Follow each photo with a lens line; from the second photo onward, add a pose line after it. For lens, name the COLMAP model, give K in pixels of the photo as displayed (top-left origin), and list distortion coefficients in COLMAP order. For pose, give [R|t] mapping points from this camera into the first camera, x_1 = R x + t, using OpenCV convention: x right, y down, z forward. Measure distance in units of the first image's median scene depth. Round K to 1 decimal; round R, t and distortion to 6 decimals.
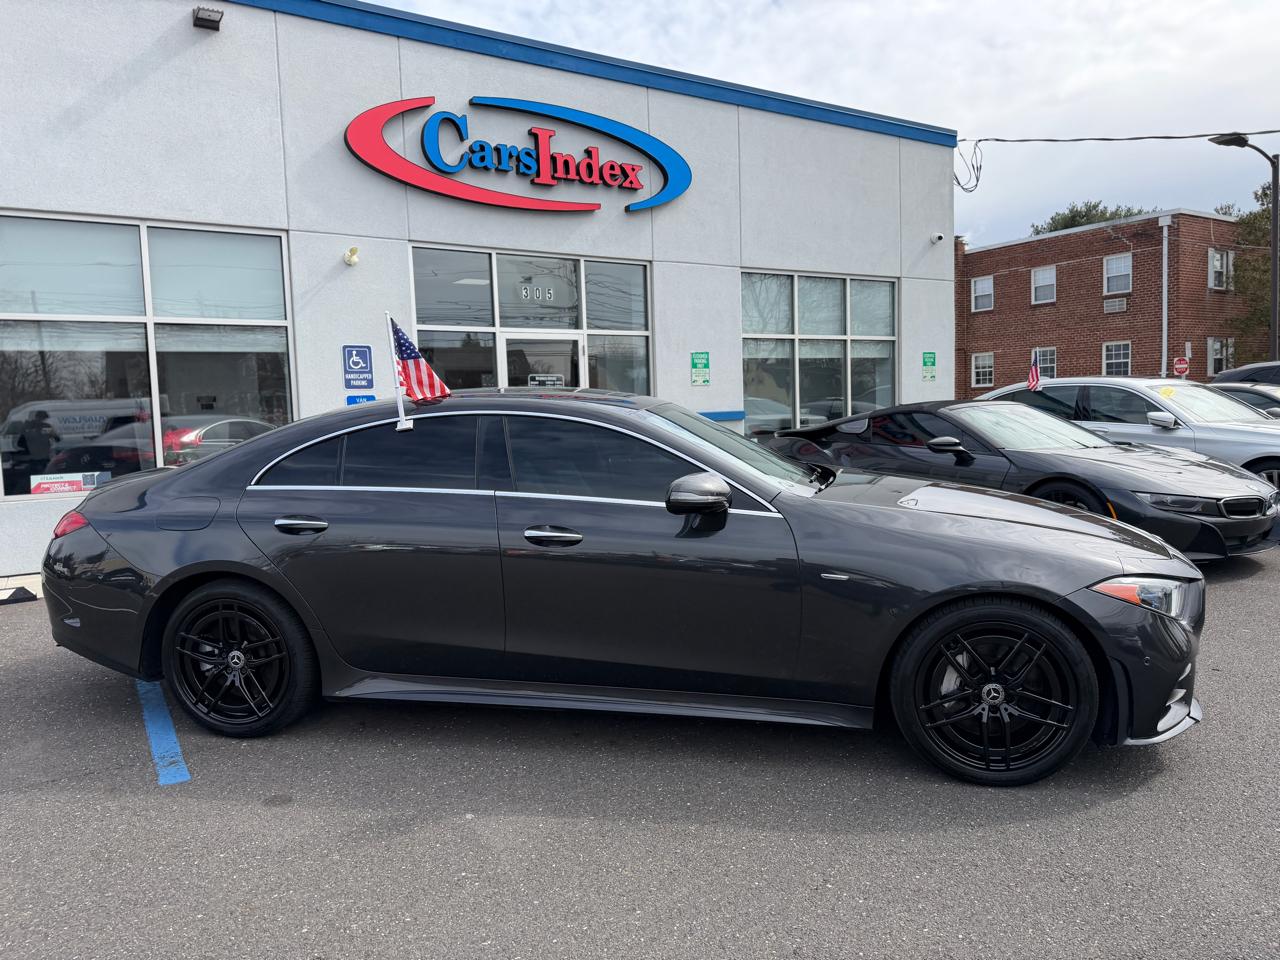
lens RADIAL K [[902.4, 0, 629.9], [0, 902.4, 483.0], [0, 0, 1]] dist [0.033664, -0.039001]
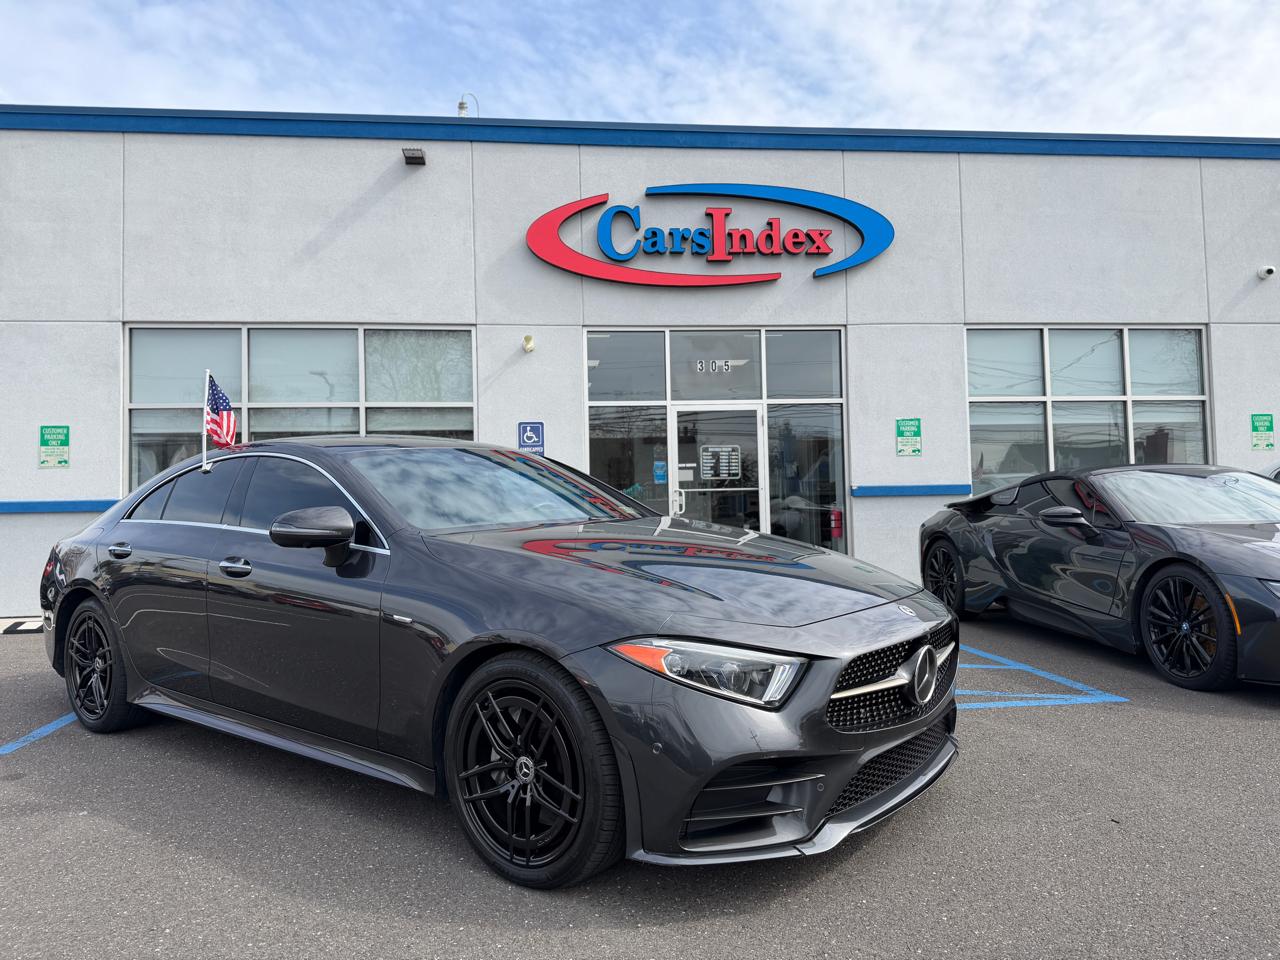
lens RADIAL K [[902.4, 0, 637.4], [0, 902.4, 473.0], [0, 0, 1]] dist [0.033664, -0.039001]
pose [[0.891875, -0.005906, -0.452244, 0.289175], [-0.043789, 0.994090, -0.099339, 0.012201], [0.450158, 0.108401, 0.886345, 0.089632]]
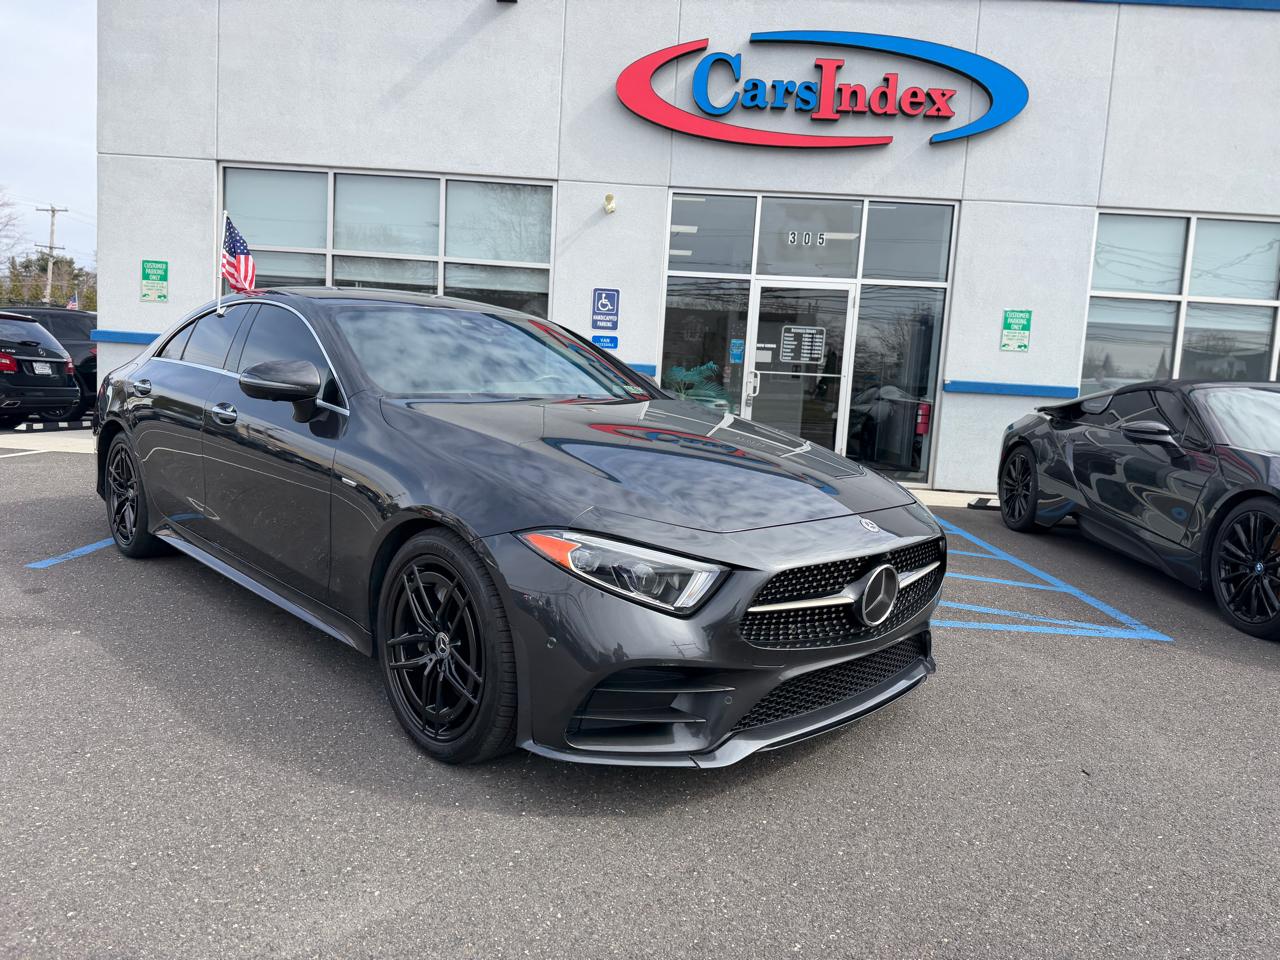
lens RADIAL K [[902.4, 0, 630.9], [0, 902.4, 476.1], [0, 0, 1]] dist [0.033664, -0.039001]
pose [[0.816184, 0.139173, -0.560780, 0.324470], [-0.129182, 0.989943, 0.057664, 0.002902], [0.563166, 0.025378, 0.825954, 0.136143]]
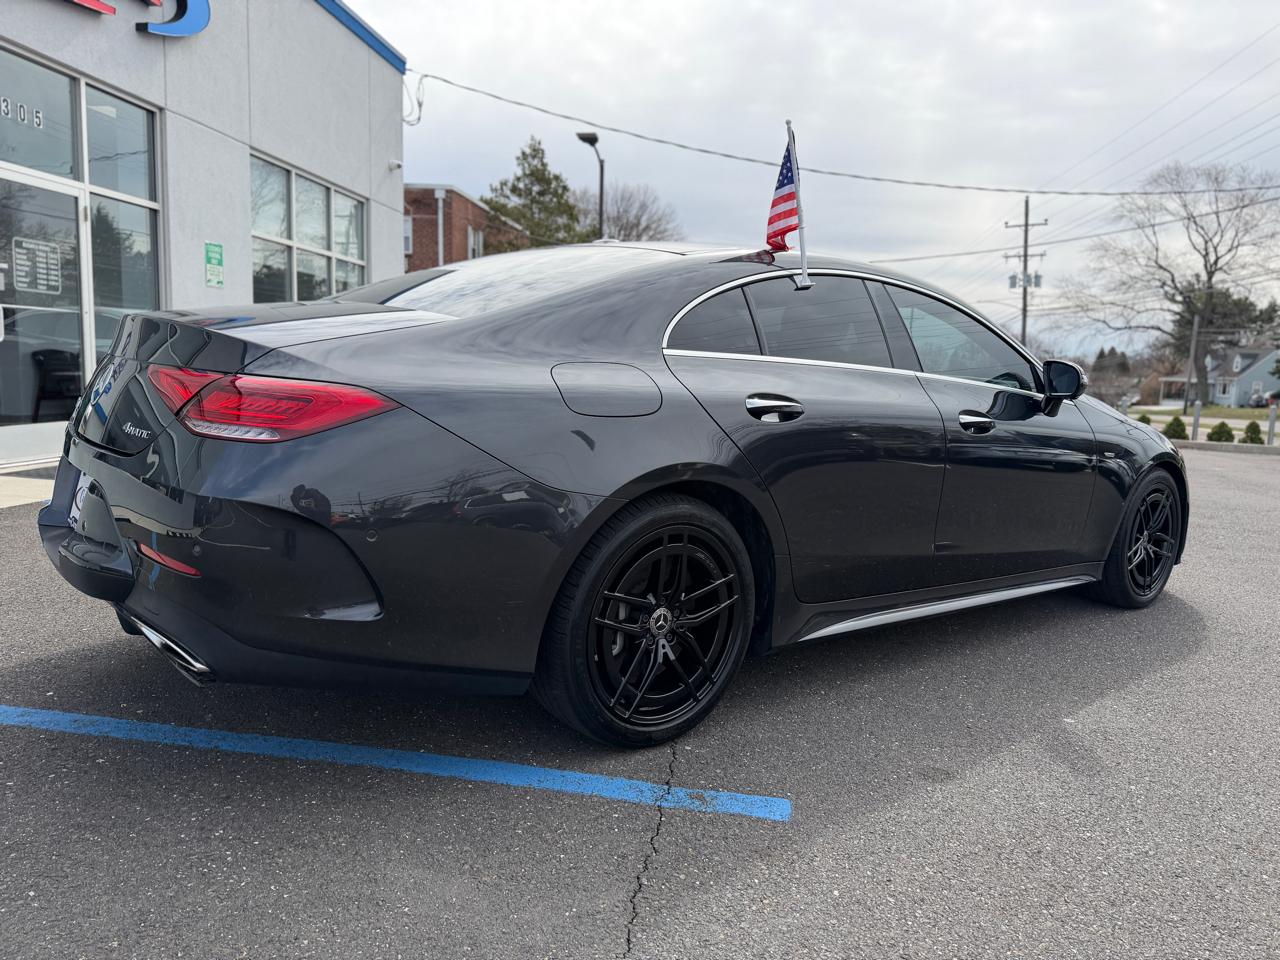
lens RADIAL K [[902.4, 0, 649.5], [0, 902.4, 479.6], [0, 0, 1]] dist [0.033664, -0.039001]
pose [[0.629706, -0.041239, 0.775738, -0.358360], [0.004448, 0.998765, 0.049485, 0.025283], [-0.776821, -0.027710, 0.629111, 0.239932]]
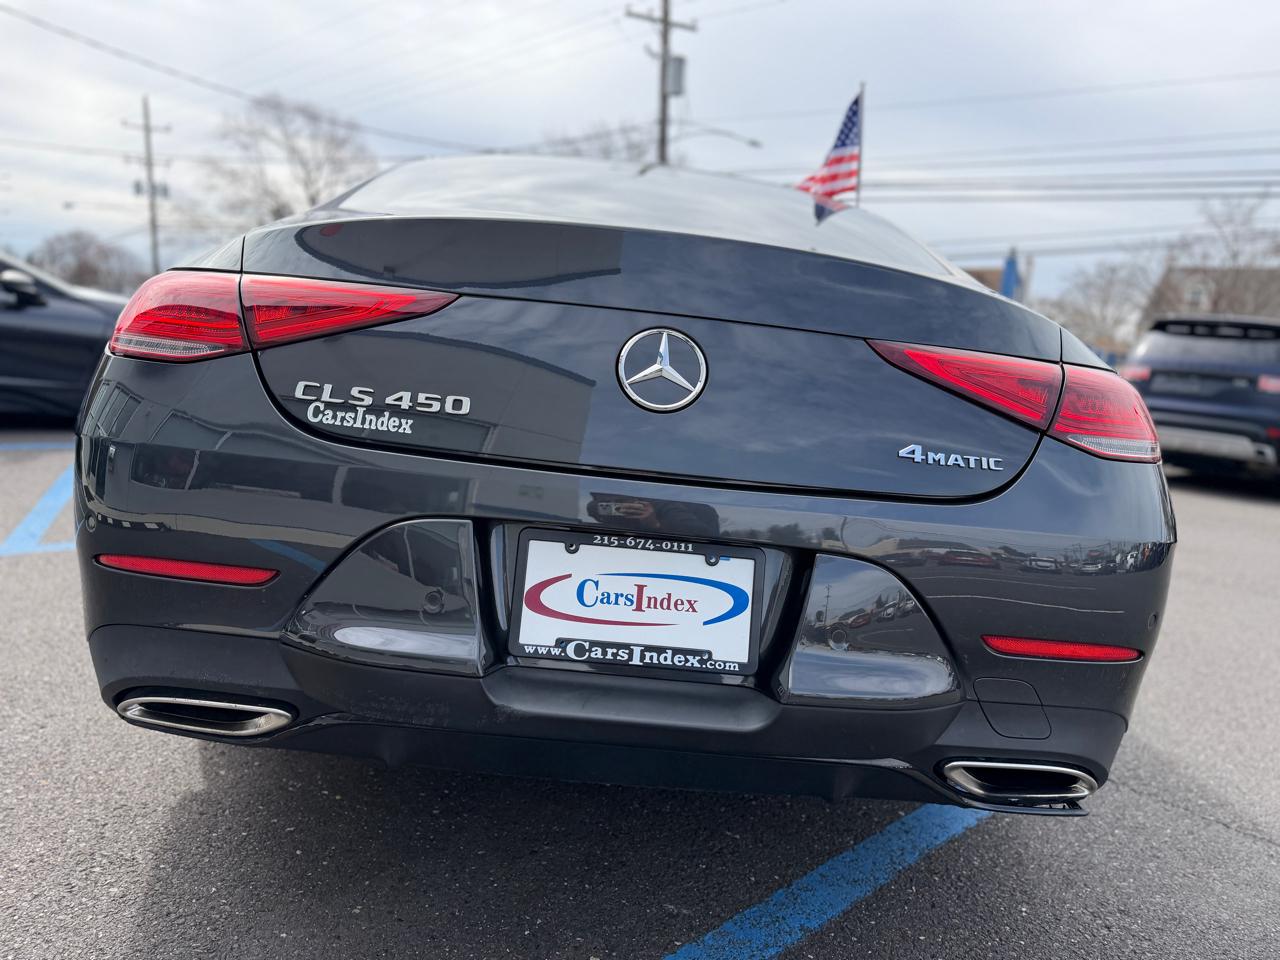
lens RADIAL K [[902.4, 0, 636.2], [0, 902.4, 483.4], [0, 0, 1]] dist [0.033664, -0.039001]
pose [[-0.227939, -0.139557, 0.963622, -0.378749], [0.003937, 0.989535, 0.144242, 0.009836], [-0.973667, 0.036672, -0.225004, 0.524178]]
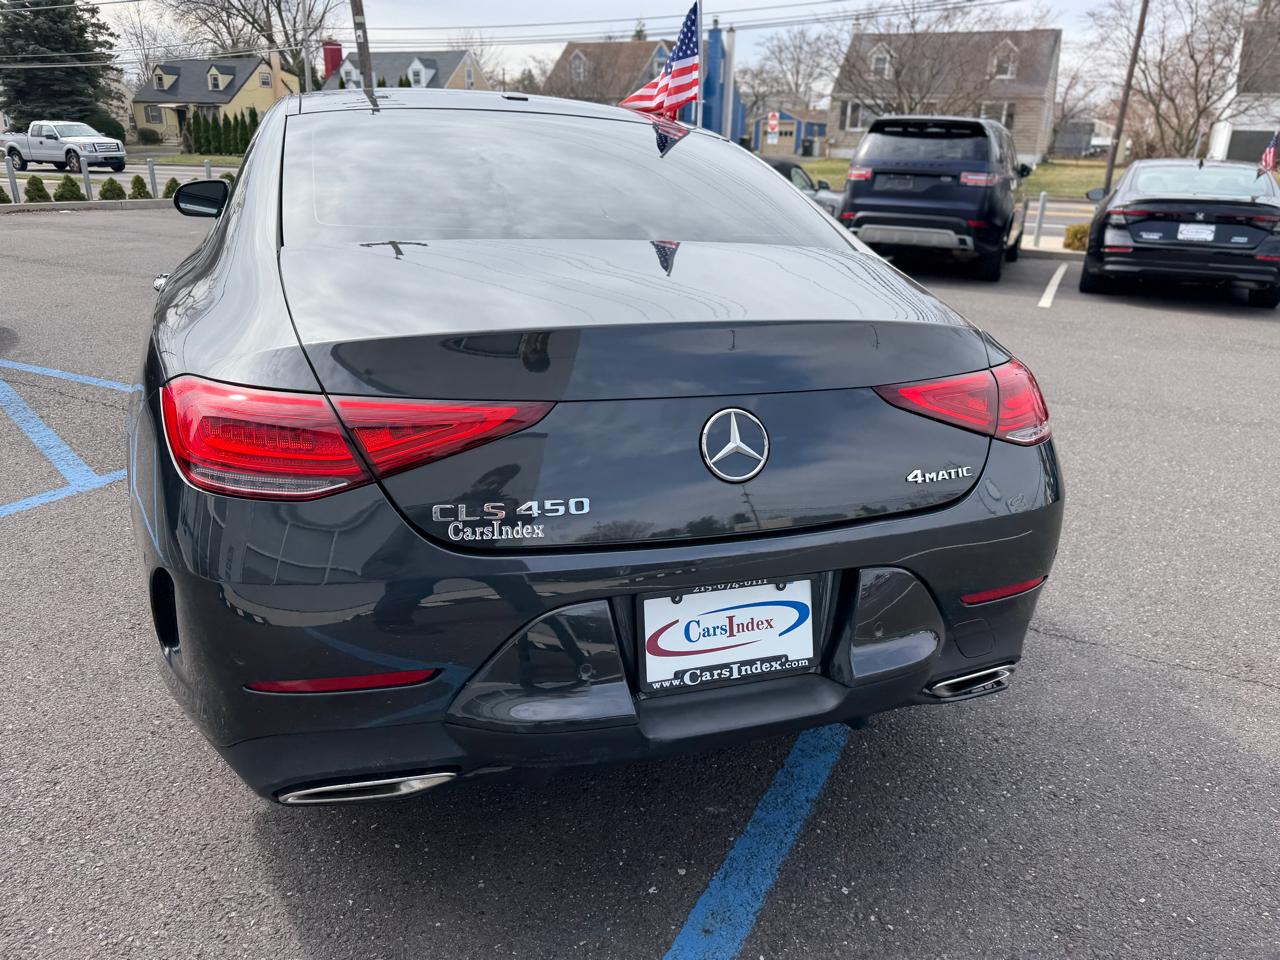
lens RADIAL K [[902.4, 0, 629.2], [0, 902.4, 479.8], [0, 0, 1]] dist [0.033664, -0.039001]
pose [[-0.505888, -0.286513, 0.813626, -0.372059], [0.060479, 0.929124, 0.364789, -0.034857], [-0.860477, 0.233749, -0.452704, 0.572718]]
